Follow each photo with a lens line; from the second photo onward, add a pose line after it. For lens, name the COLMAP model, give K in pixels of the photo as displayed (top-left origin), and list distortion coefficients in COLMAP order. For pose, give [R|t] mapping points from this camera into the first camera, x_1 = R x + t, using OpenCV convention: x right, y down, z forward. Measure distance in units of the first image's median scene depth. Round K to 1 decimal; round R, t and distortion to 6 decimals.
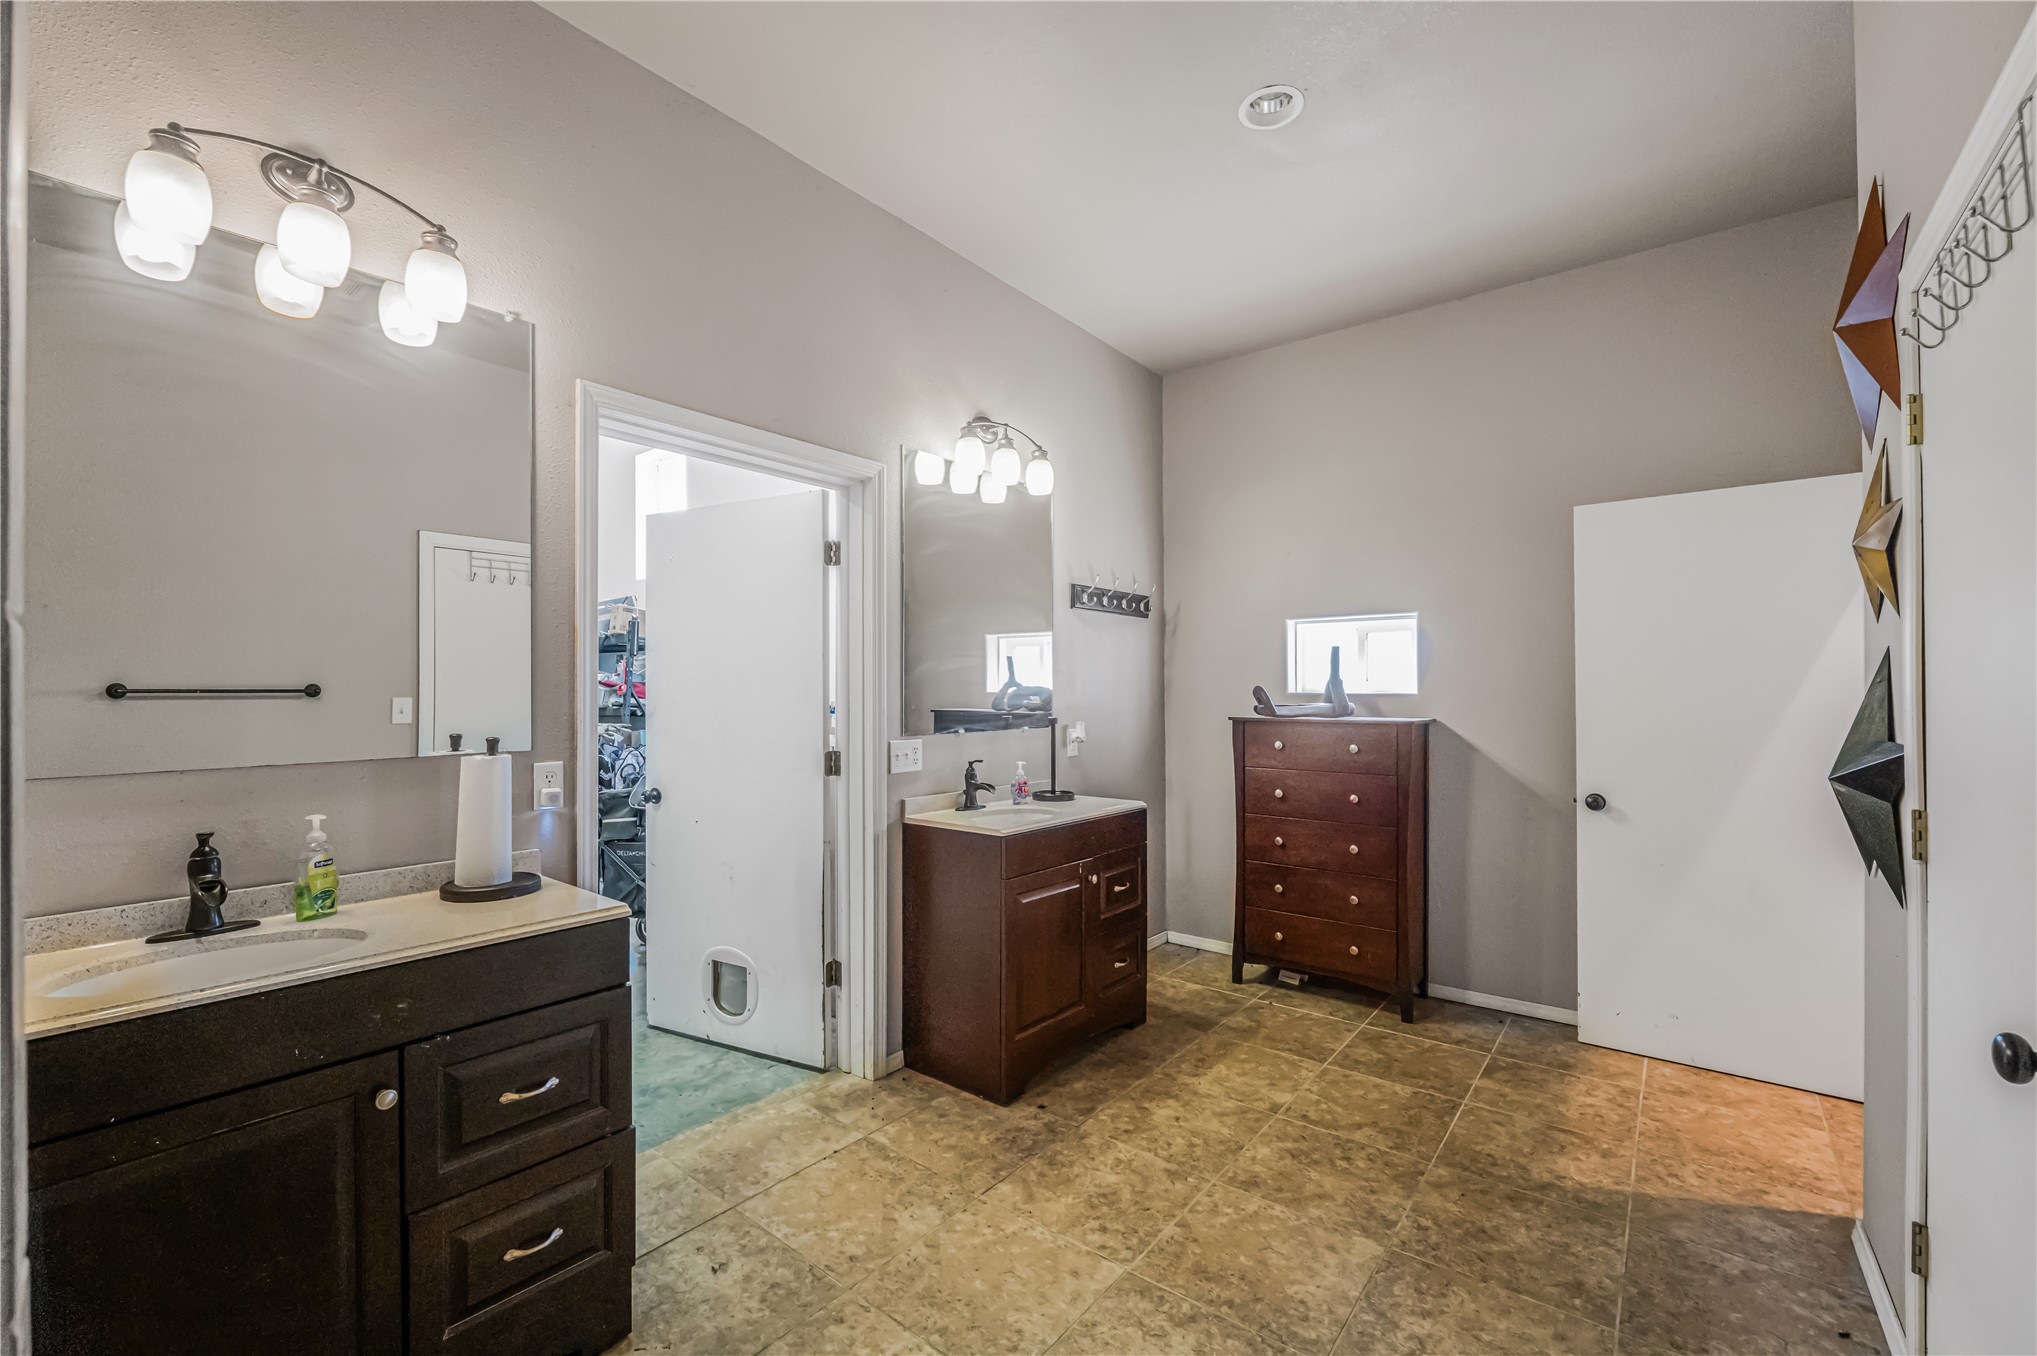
lens RADIAL K [[850.4, 0, 1025.6], [0, 850.4, 683.1], [0, 0, 1]] dist [-0.016639, -0.000349]
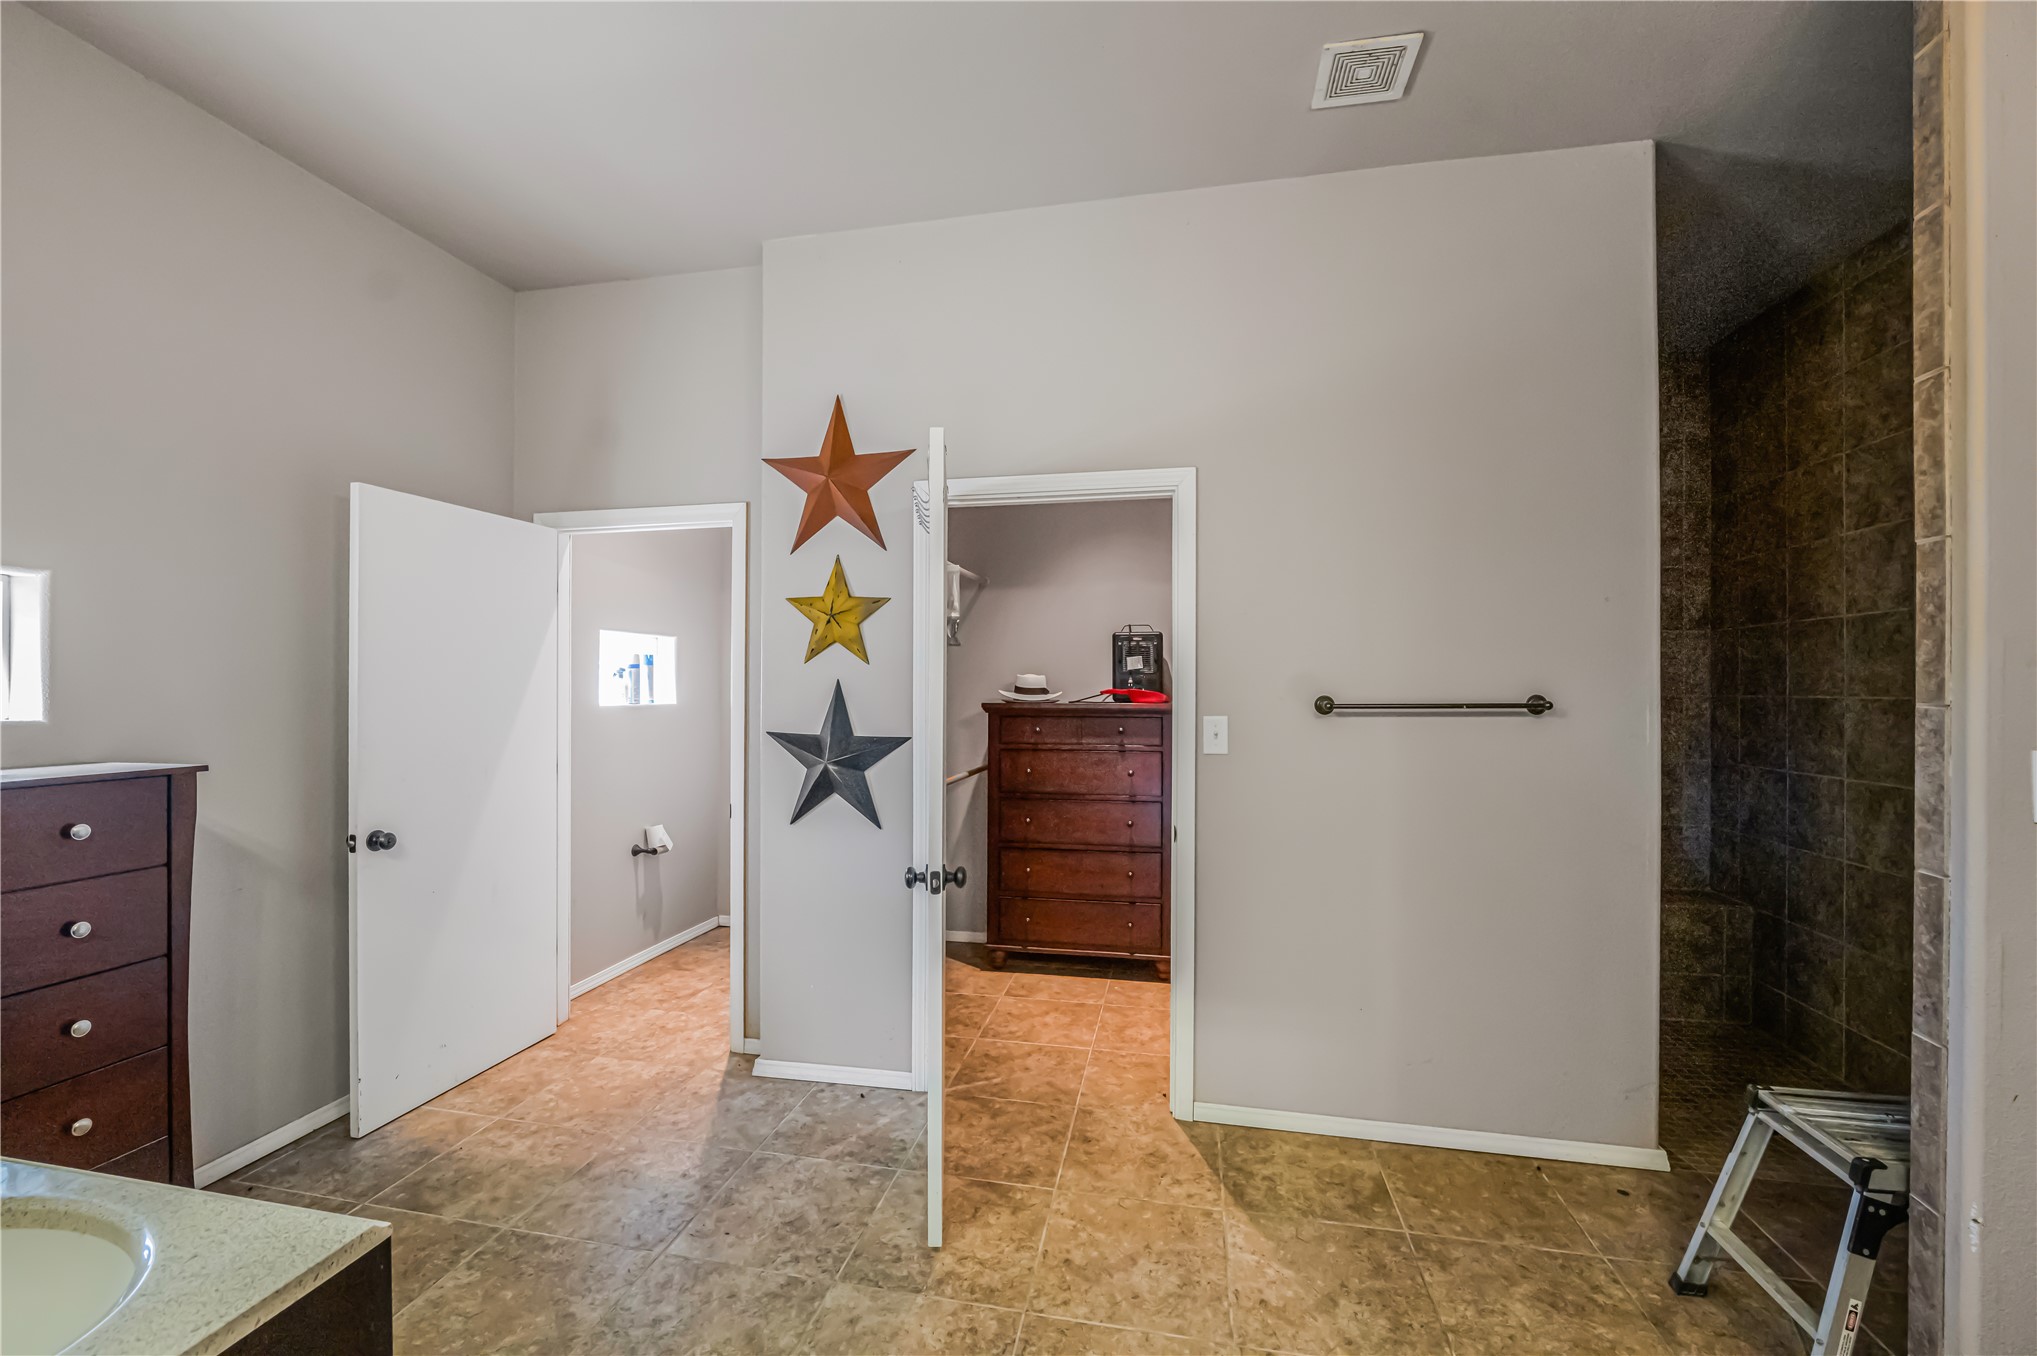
lens RADIAL K [[842.0, 0, 1001.4], [0, 842.0, 674.6], [0, 0, 1]] dist [-0.013371, 0.000306]
pose [[-0.444106, 0.004651, 0.895962, -0.397039], [-0.010915, 0.999884, -0.010600, -0.022271], [-0.895908, -0.014487, -0.444003, 0.947142]]
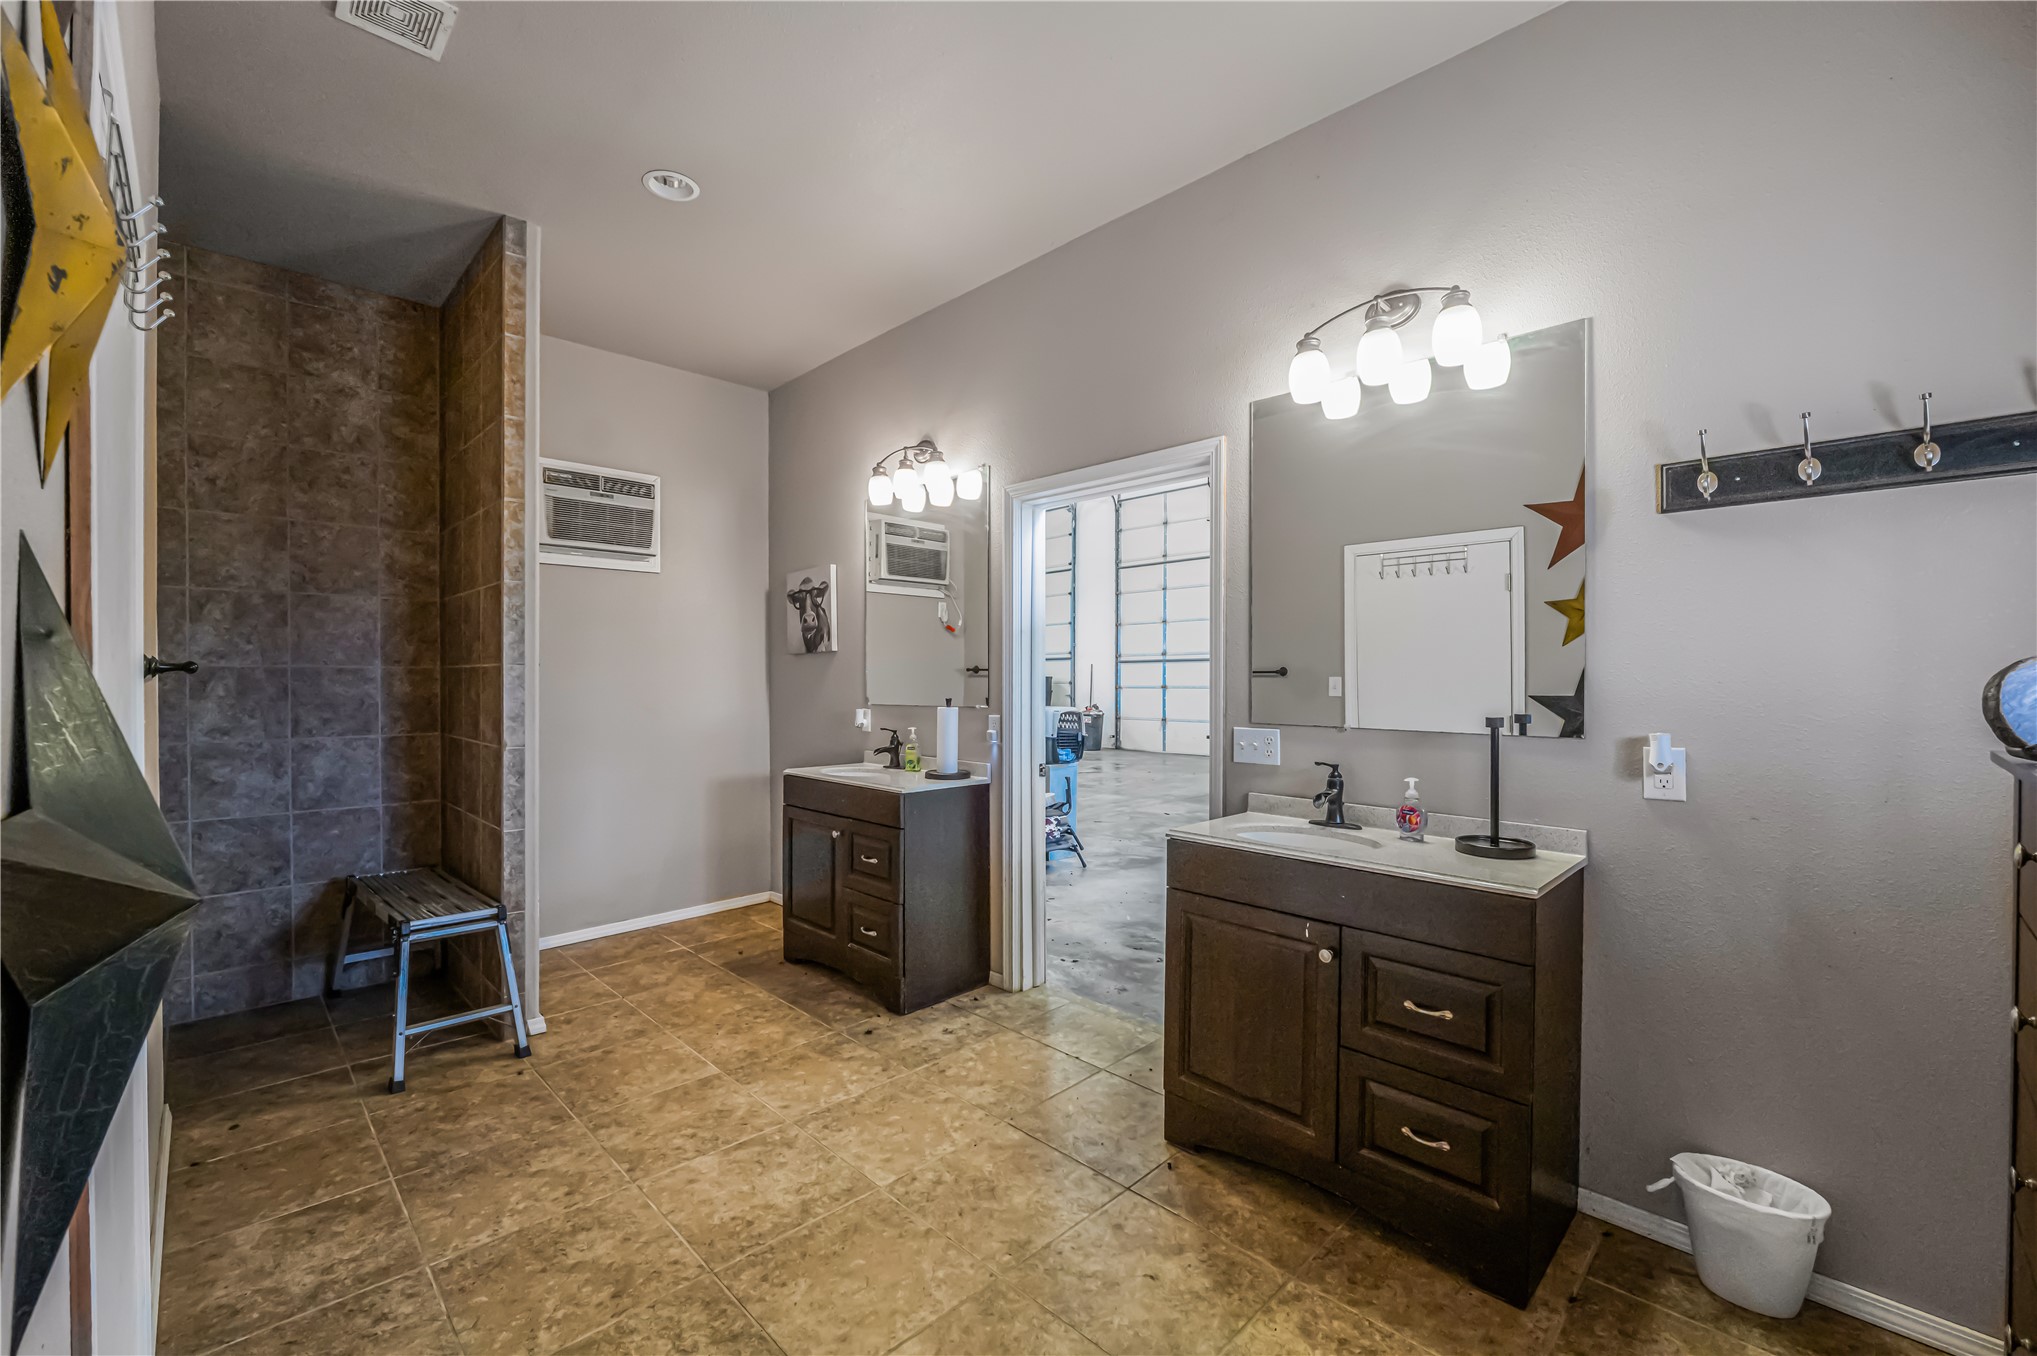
lens RADIAL K [[842.0, 0, 1001.4], [0, 842.0, 674.6], [0, 0, 1]] dist [-0.013371, 0.000306]
pose [[-0.139467, 0.003672, -0.990220, 0.867555], [0.011910, 0.999927, 0.002030, 0.005702], [0.990155, -0.011511, -0.139500, 0.953469]]
